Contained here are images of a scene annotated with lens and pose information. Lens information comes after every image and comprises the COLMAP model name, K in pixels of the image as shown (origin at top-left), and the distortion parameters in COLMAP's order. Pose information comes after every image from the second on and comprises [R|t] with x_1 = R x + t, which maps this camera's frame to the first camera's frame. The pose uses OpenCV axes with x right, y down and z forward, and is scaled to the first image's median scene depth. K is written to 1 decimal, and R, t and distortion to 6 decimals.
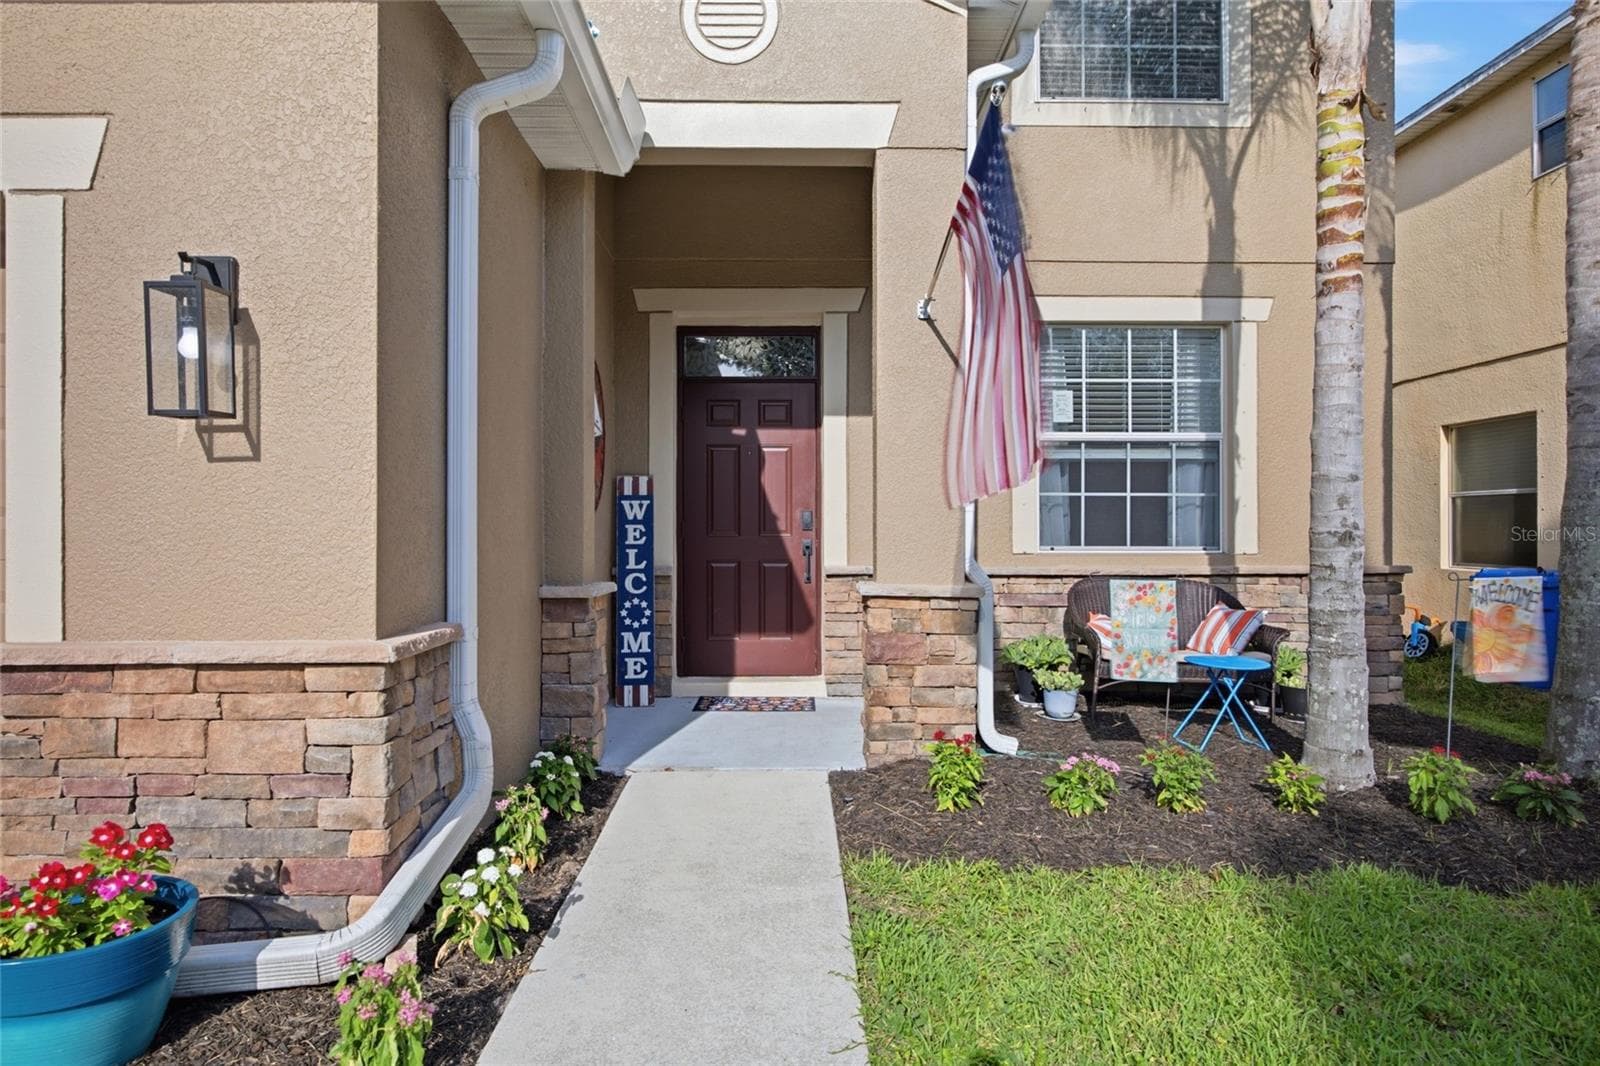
lens RADIAL K [[940.1, 0, 800.0], [0, 940.1, 533.0], [0, 0, 1]] dist [-0.006530, -0.001370]
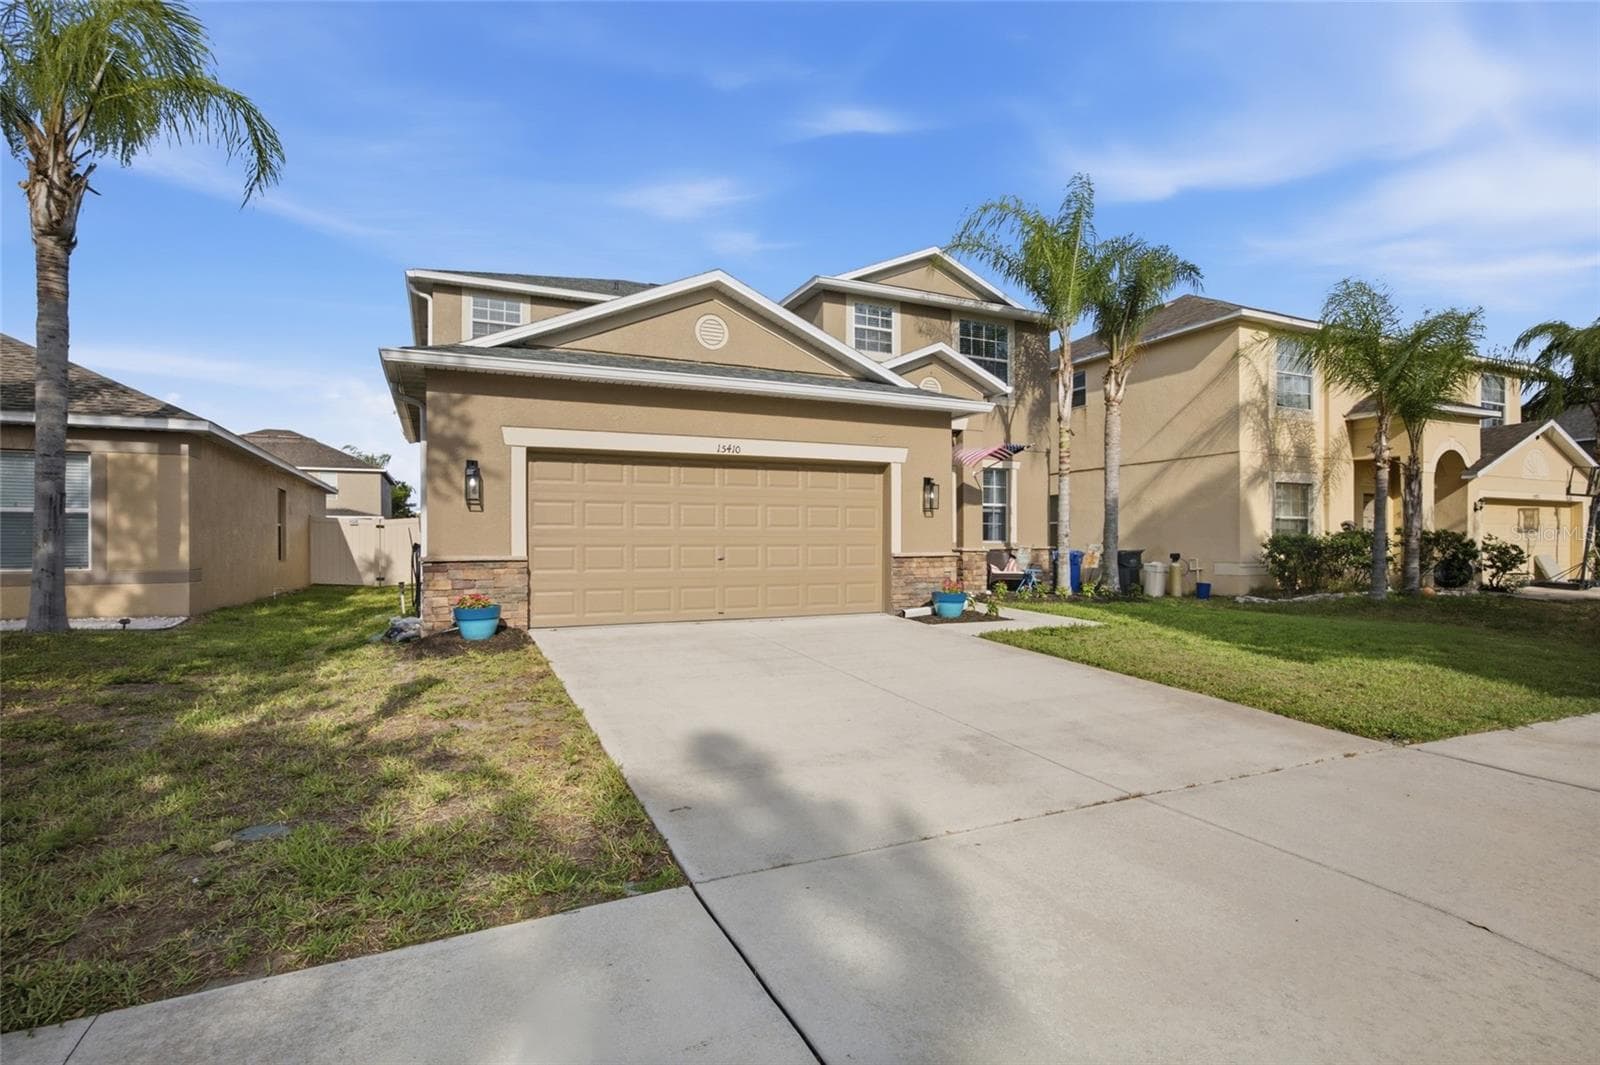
lens RADIAL K [[780.5, 0, 800.0], [0, 780.5, 532.5], [0, 0, 1]] dist [-0.001230, -0.000200]
pose [[0.910934, 0.006820, 0.412496, -1.270328], [0.001890, 0.999784, -0.020704, 0.039877], [-0.412548, 0.019640, 0.910724, -1.094127]]
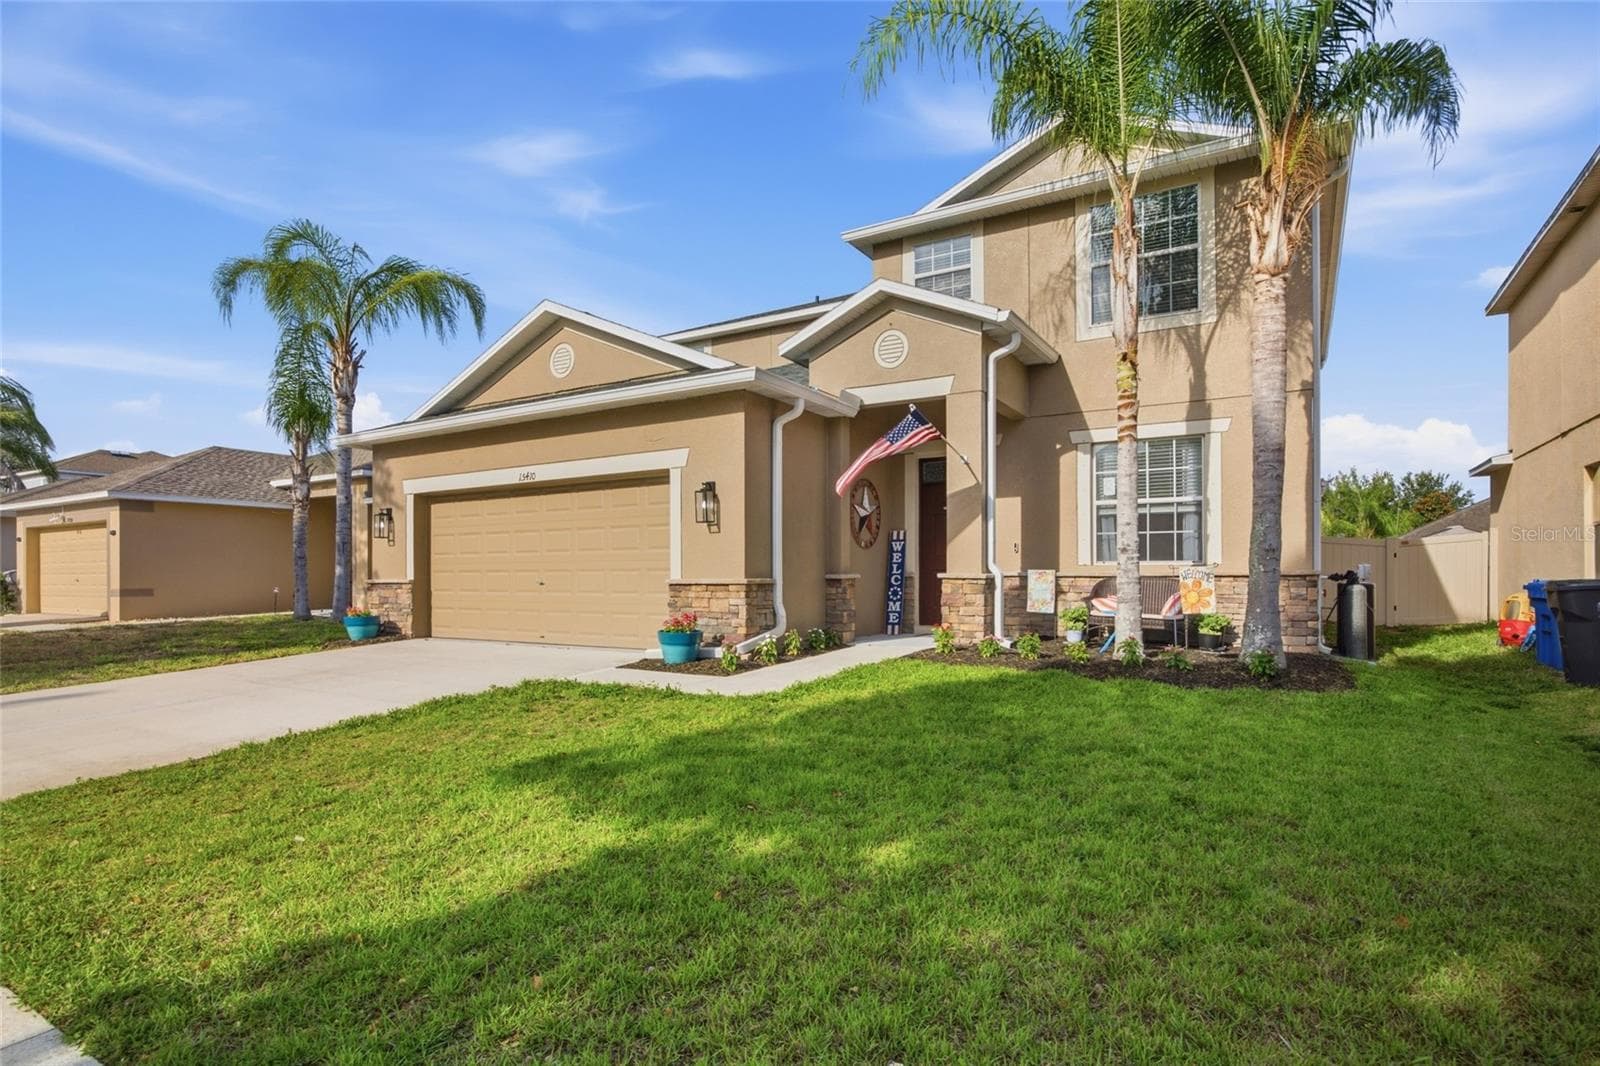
lens RADIAL K [[813.6, 0, 802.9], [0, 813.6, 573.5], [0, 0, 1]] dist [0.001187, 0.000188]
pose [[0.848525, -0.002246, -0.529151, 0.640061], [0.001134, 0.999996, -0.002426, 0.042934], [0.529155, 0.001459, 0.848524, -0.718126]]
